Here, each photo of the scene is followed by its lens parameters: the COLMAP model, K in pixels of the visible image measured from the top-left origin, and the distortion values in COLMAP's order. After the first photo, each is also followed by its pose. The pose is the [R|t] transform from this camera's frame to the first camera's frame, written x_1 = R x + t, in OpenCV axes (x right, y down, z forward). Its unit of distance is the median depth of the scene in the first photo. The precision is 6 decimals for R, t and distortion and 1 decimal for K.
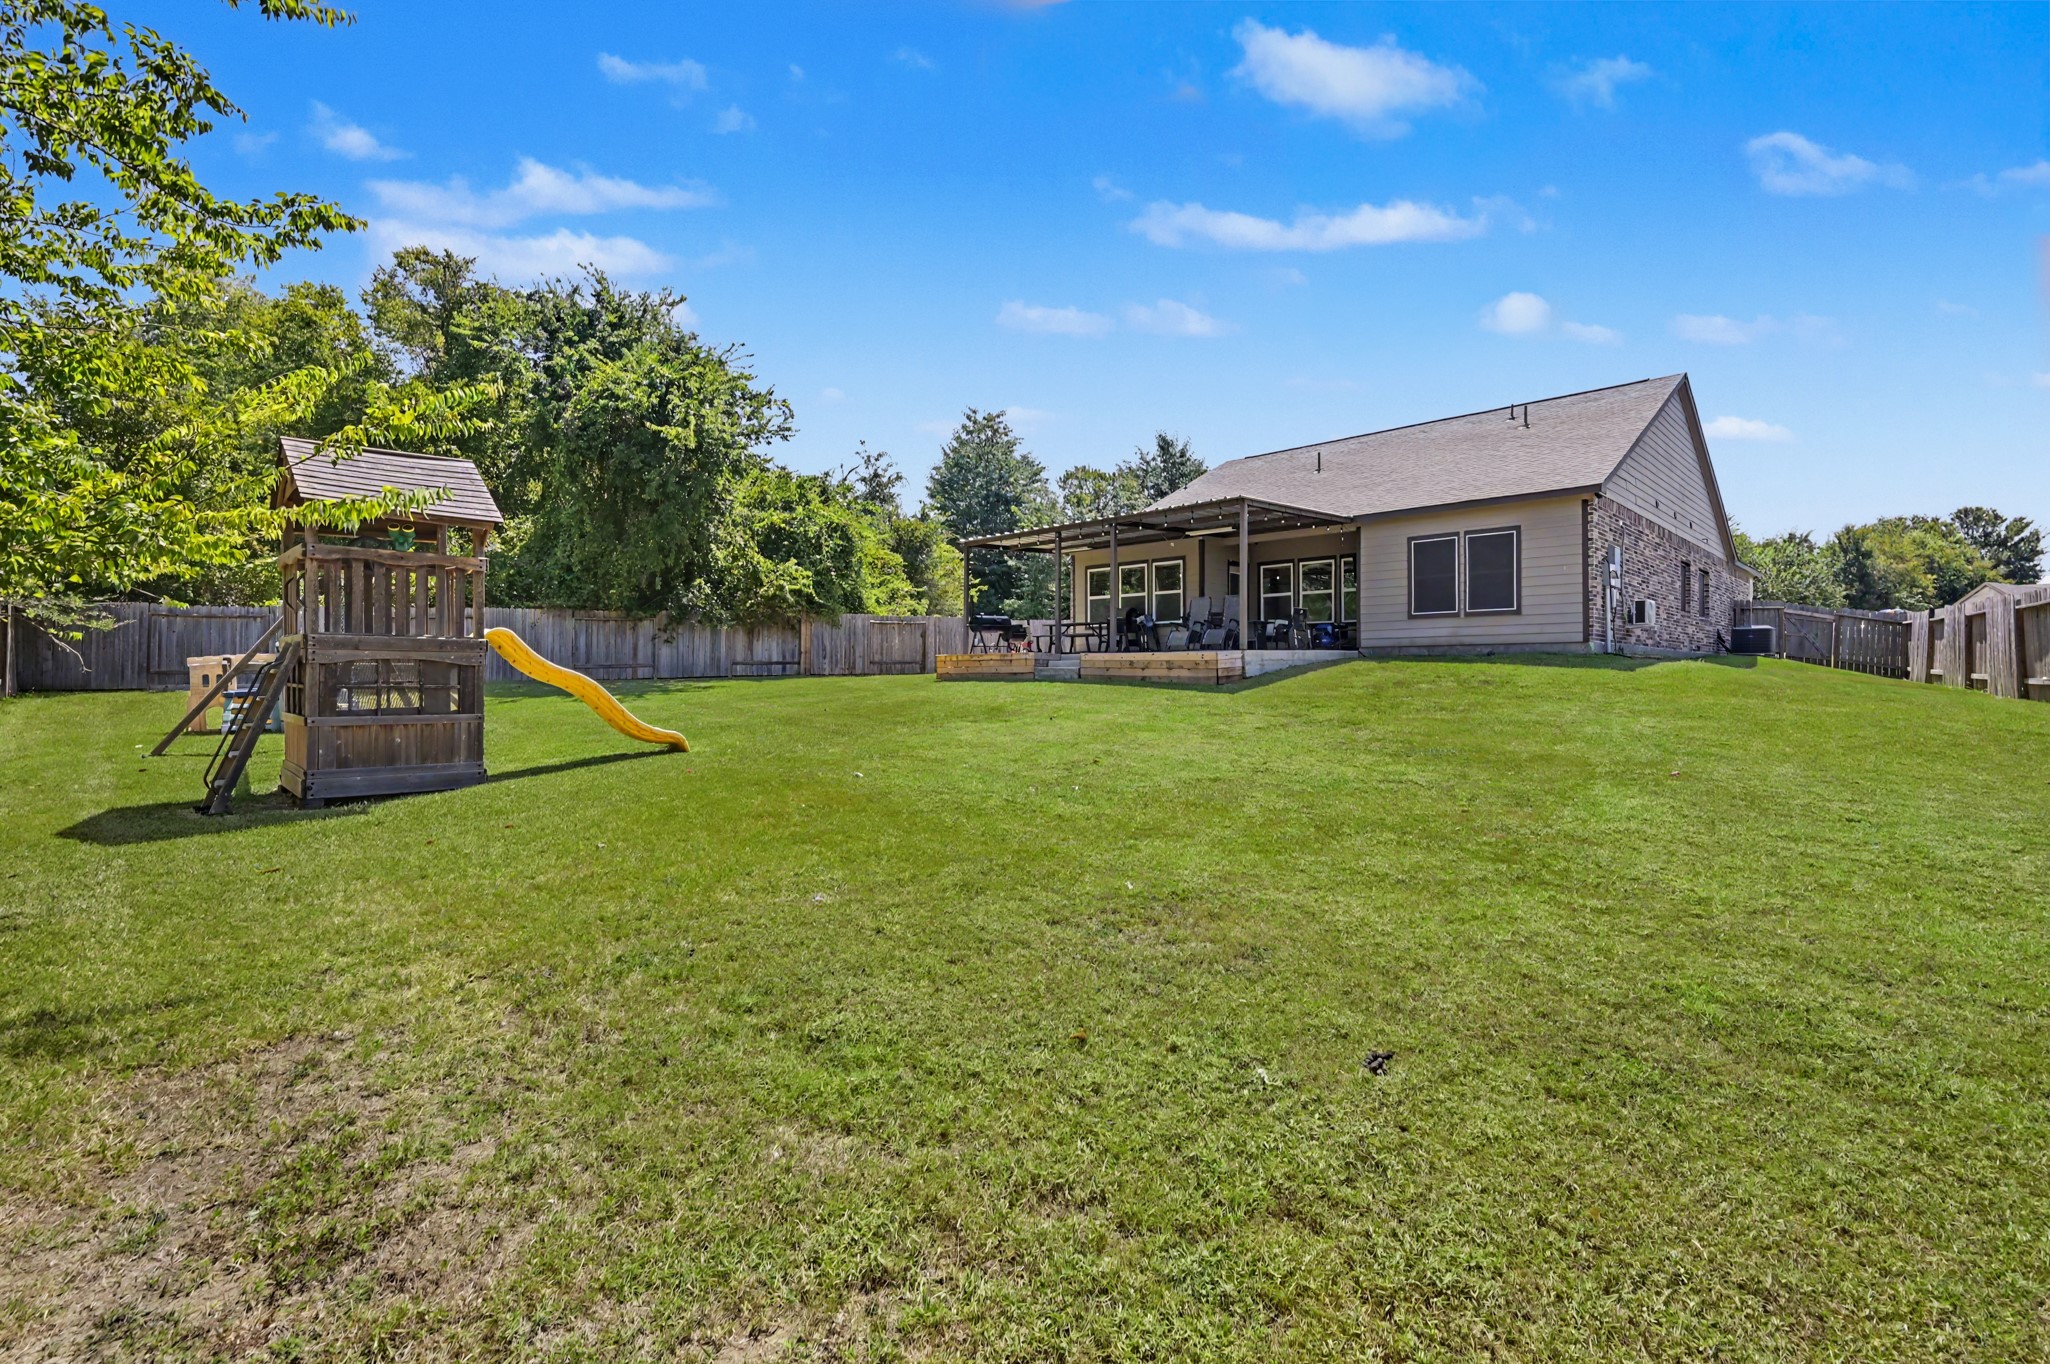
lens RADIAL K [[928.5, 0, 1024.5], [0, 928.5, 681.3], [0, 0, 1]] dist [0.003072, 0.000272]
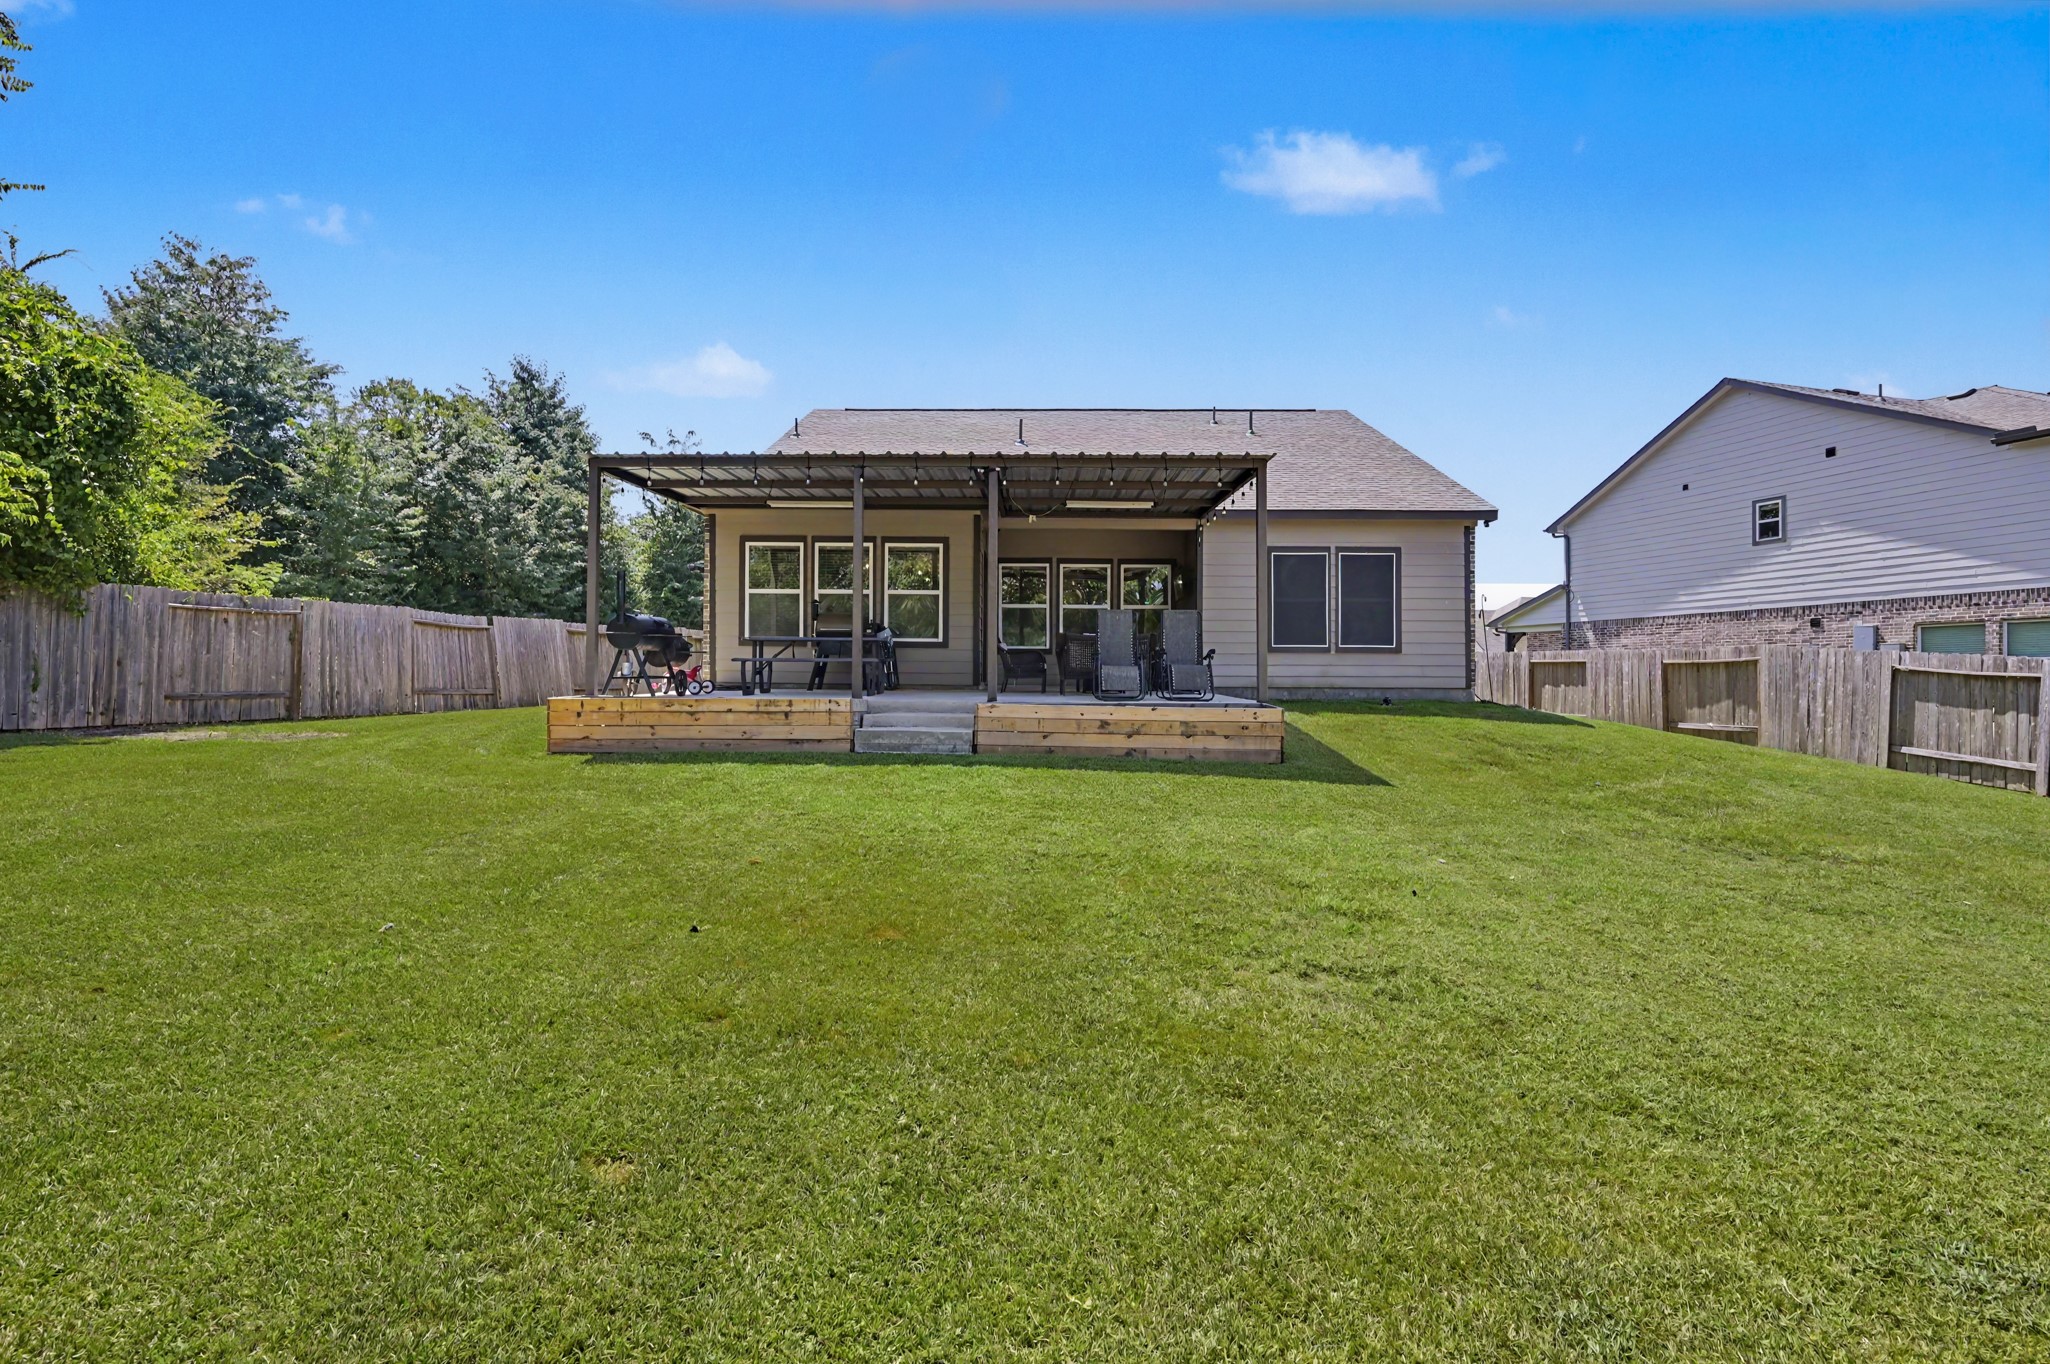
lens RADIAL K [[963.9, 0, 1026.4], [0, 963.9, 675.1], [0, 0, 1]] dist [-0.005996, -0.000443]
pose [[0.710033, 0.009100, 0.704110, -0.239509], [-0.001753, 0.999936, -0.011155, -0.031909], [-0.704166, 0.006687, 0.710004, 0.471203]]
